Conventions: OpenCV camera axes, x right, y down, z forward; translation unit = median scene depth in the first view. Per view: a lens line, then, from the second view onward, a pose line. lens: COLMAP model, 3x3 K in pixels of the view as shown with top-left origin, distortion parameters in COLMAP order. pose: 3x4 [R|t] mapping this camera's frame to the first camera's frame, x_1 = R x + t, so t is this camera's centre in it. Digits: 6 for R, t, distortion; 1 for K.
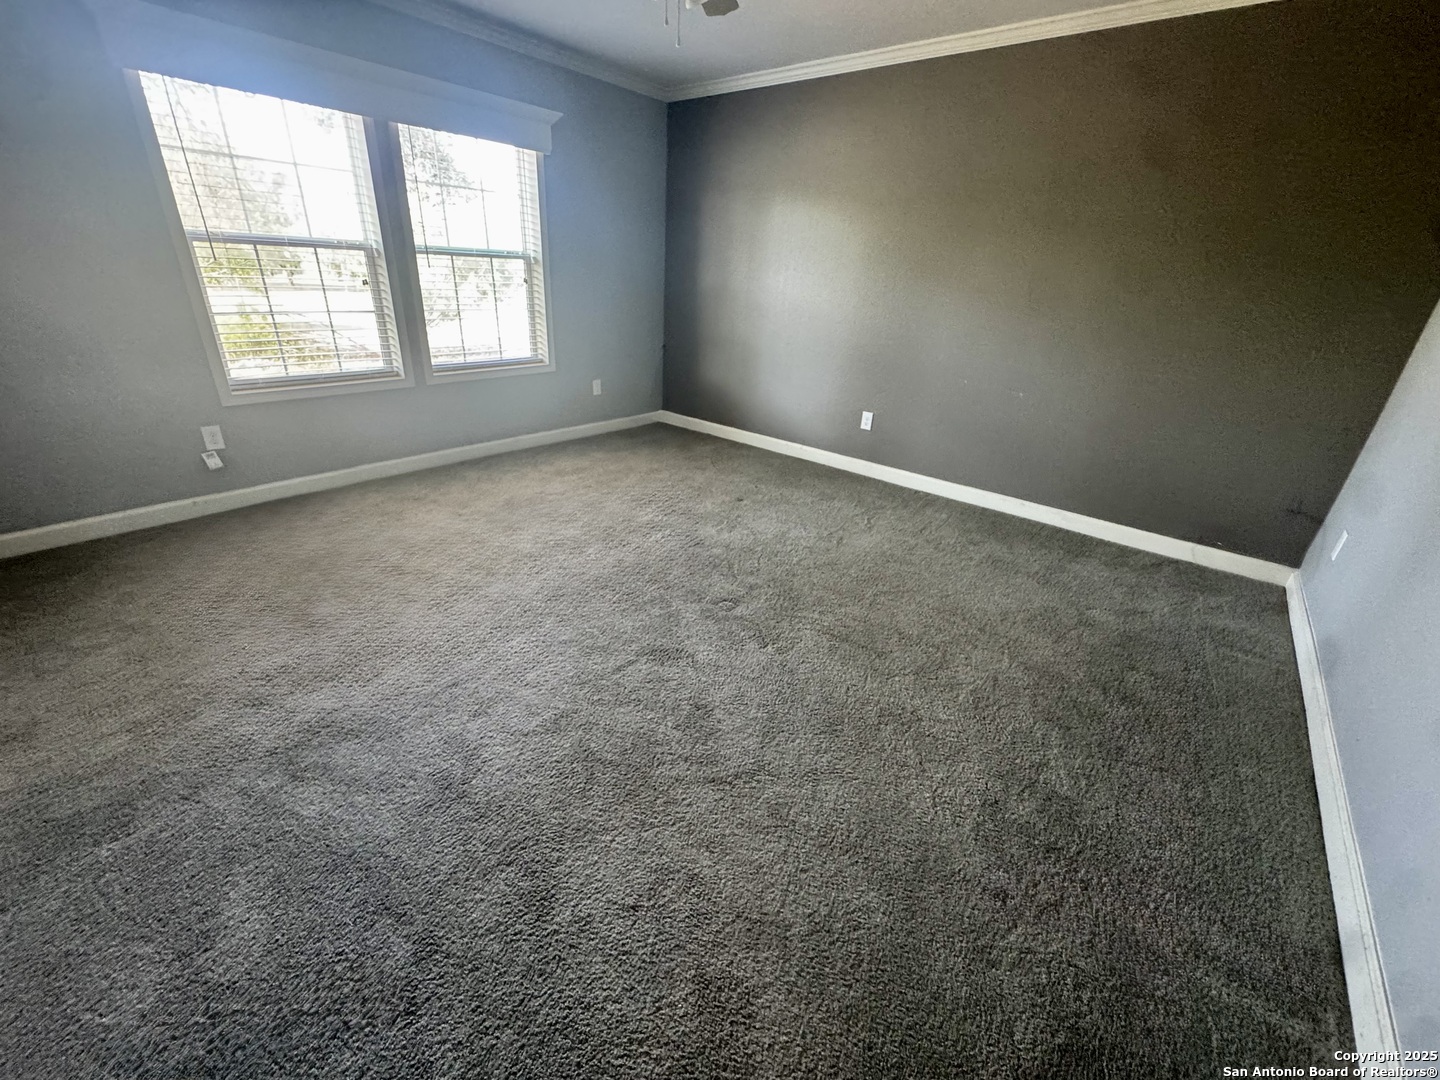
lens RADIAL K [[581.1, 0, 720.0], [0, 581.1, 540.0], [0, 0, 1]] dist [0.000737, 0.000054]
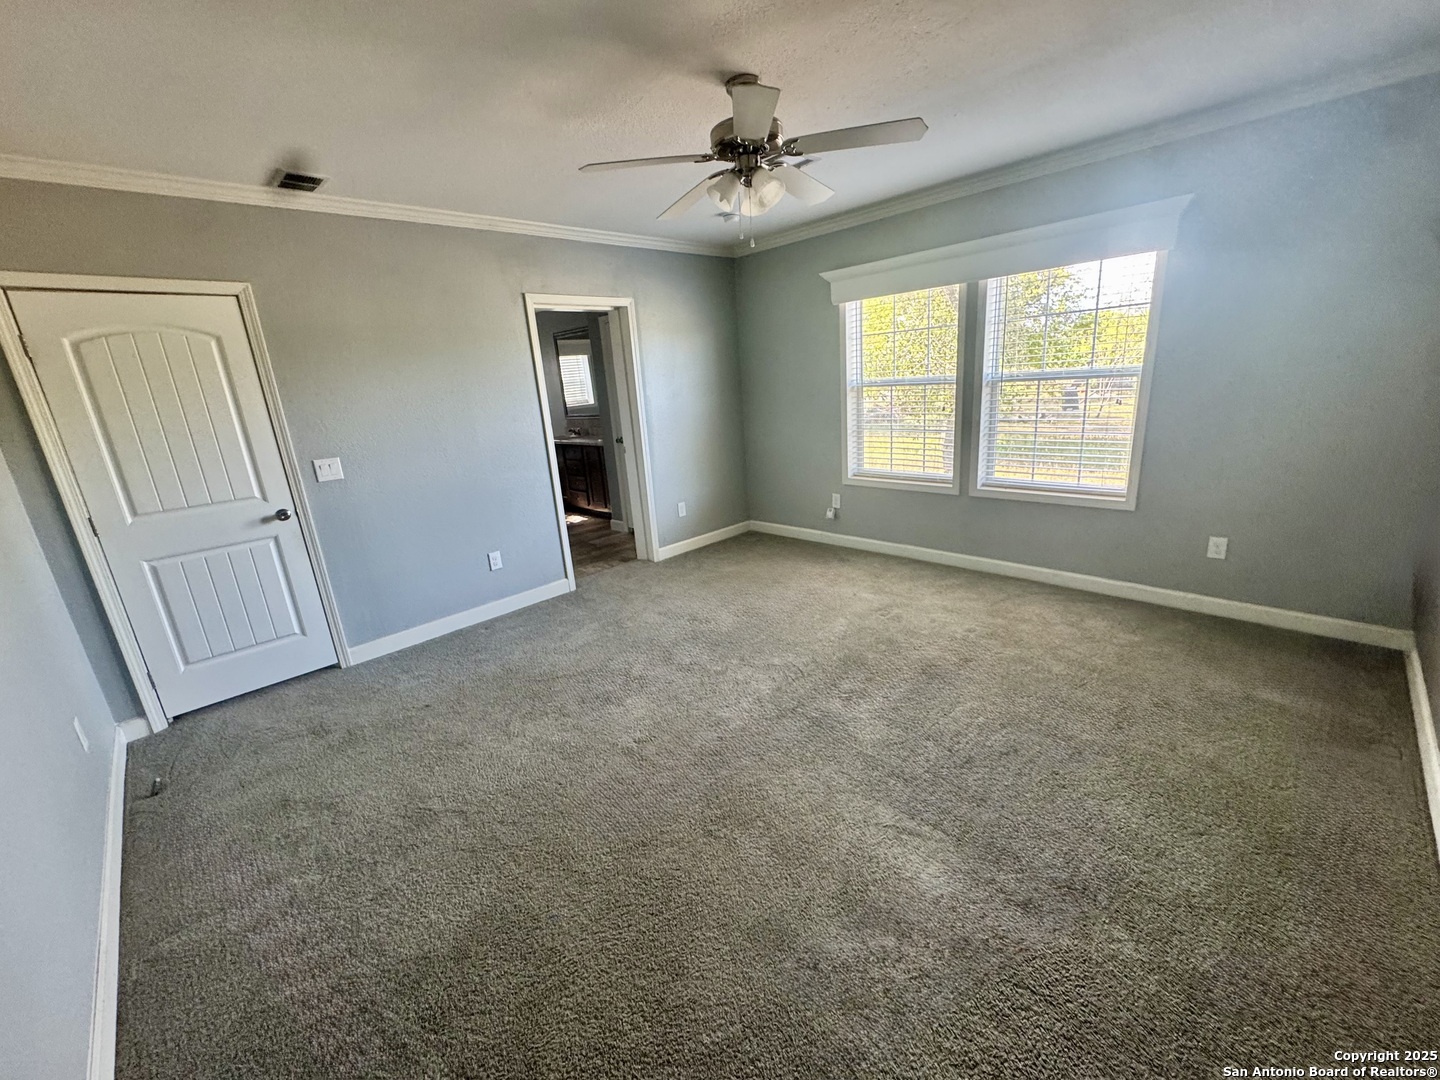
lens RADIAL K [[581.1, 0, 720.0], [0, 581.1, 540.0], [0, 0, 1]] dist [0.000737, 0.000054]
pose [[-0.100673, 0.218289, -0.970677, 0.720074], [-0.369203, 0.897775, 0.240186, -0.322384], [0.923880, 0.382558, -0.009789, 0.696532]]
